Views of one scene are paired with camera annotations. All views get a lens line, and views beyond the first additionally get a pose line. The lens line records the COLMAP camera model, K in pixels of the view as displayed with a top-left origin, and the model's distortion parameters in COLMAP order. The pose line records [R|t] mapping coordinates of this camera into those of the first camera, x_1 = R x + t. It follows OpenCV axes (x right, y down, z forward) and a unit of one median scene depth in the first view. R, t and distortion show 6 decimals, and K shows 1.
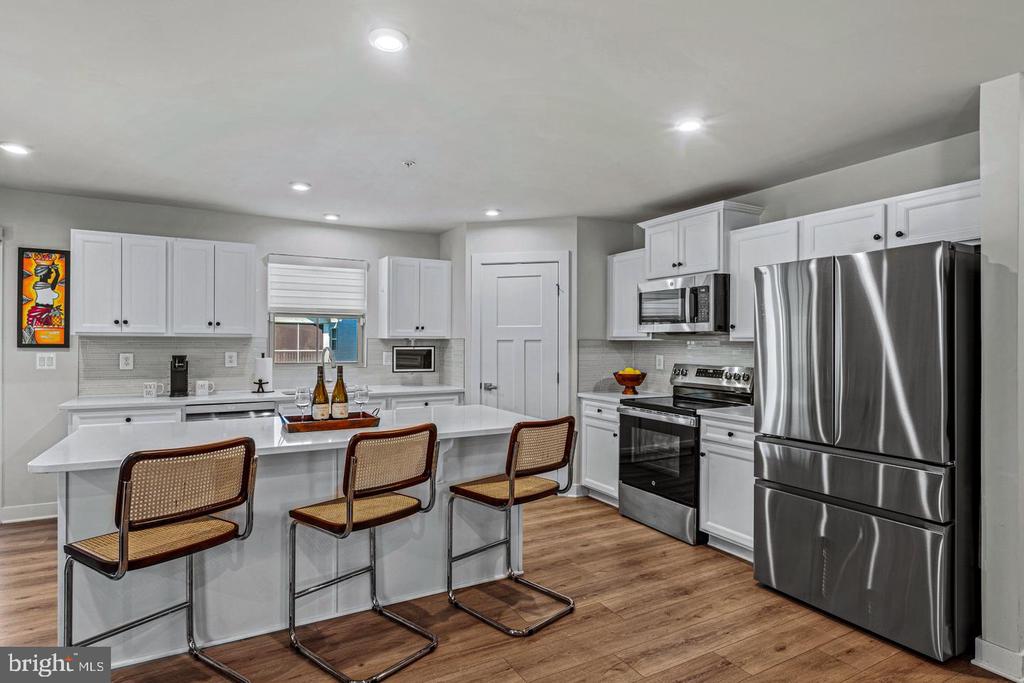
lens RADIAL K [[548.0, 0, 512.2], [0, 548.0, 342.0], [0, 0, 1]] dist [-0.004457, -0.002864]
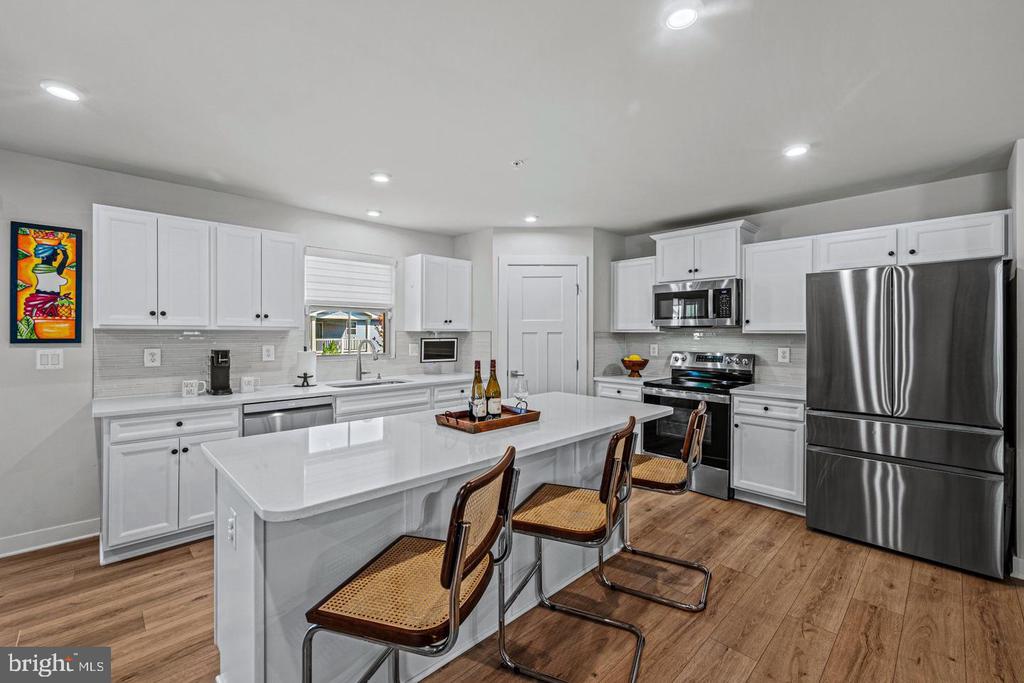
lens RADIAL K [[431.0, 0, 512.1], [0, 431.0, 334.6], [0, 0, 1]] dist [-0.003696, 0.000176]
pose [[0.965482, -0.003629, 0.260446, -0.342206], [0.002241, 0.999982, 0.005626, -0.004889], [-0.260462, -0.004848, 0.965472, 0.176655]]
